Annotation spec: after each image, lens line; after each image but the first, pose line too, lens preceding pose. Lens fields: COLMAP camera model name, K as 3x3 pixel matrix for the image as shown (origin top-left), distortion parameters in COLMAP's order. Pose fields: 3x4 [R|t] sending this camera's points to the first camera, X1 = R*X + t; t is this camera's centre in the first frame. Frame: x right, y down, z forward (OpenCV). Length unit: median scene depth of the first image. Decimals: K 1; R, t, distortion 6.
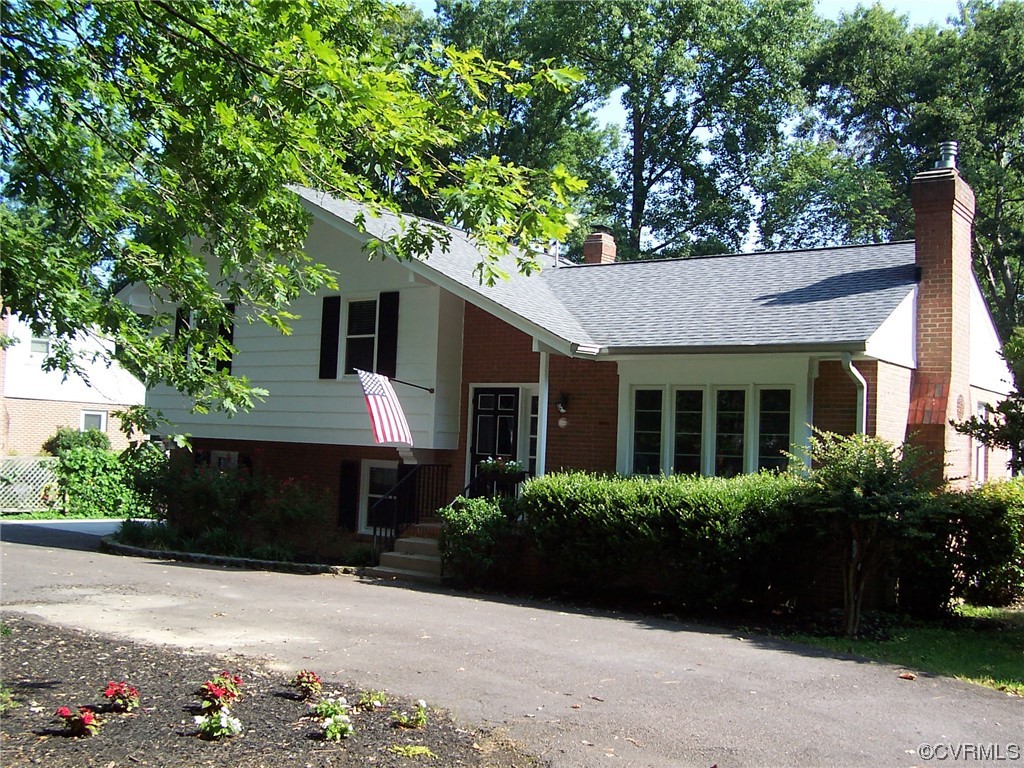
lens RADIAL K [[1105.1, 0, 512.0], [0, 1105.1, 384.0], [0, 0, 1]] dist [-0.183721, 0.162200]
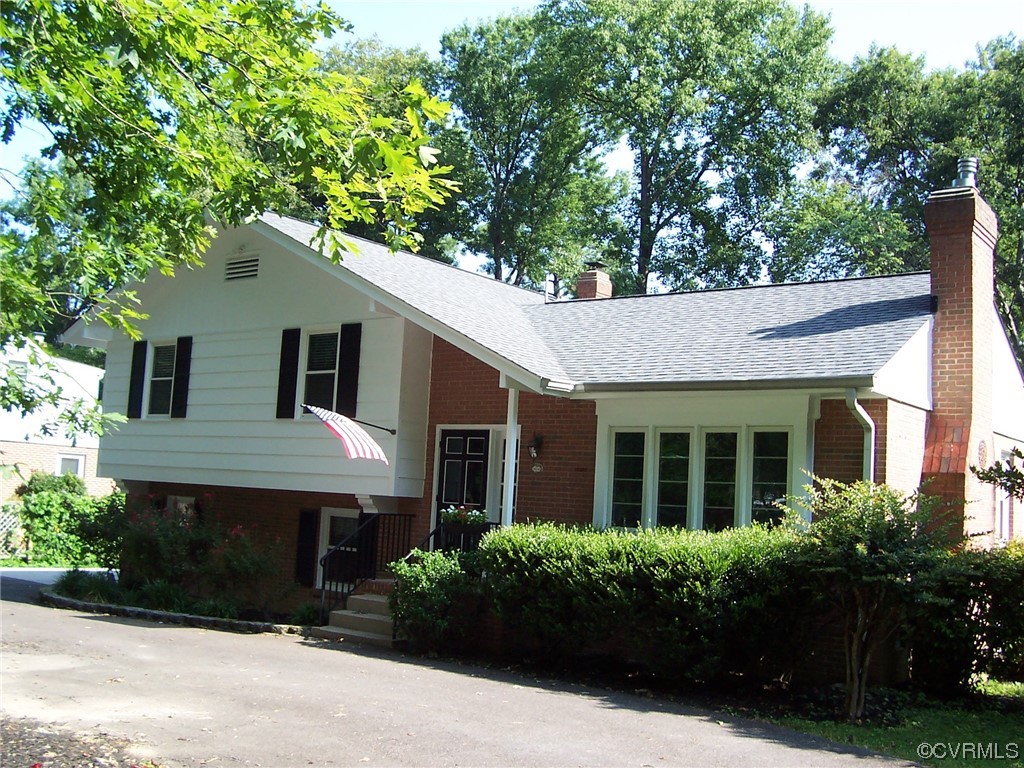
lens RADIAL K [[1105.1, 0, 512.0], [0, 1105.1, 384.0], [0, 0, 1]] dist [-0.183721, 0.162200]
pose [[0.999796, 0.011248, -0.016771, 0.041721], [-0.012079, 0.998660, -0.050314, 0.011885], [0.016182, 0.050507, 0.998593, 0.103779]]
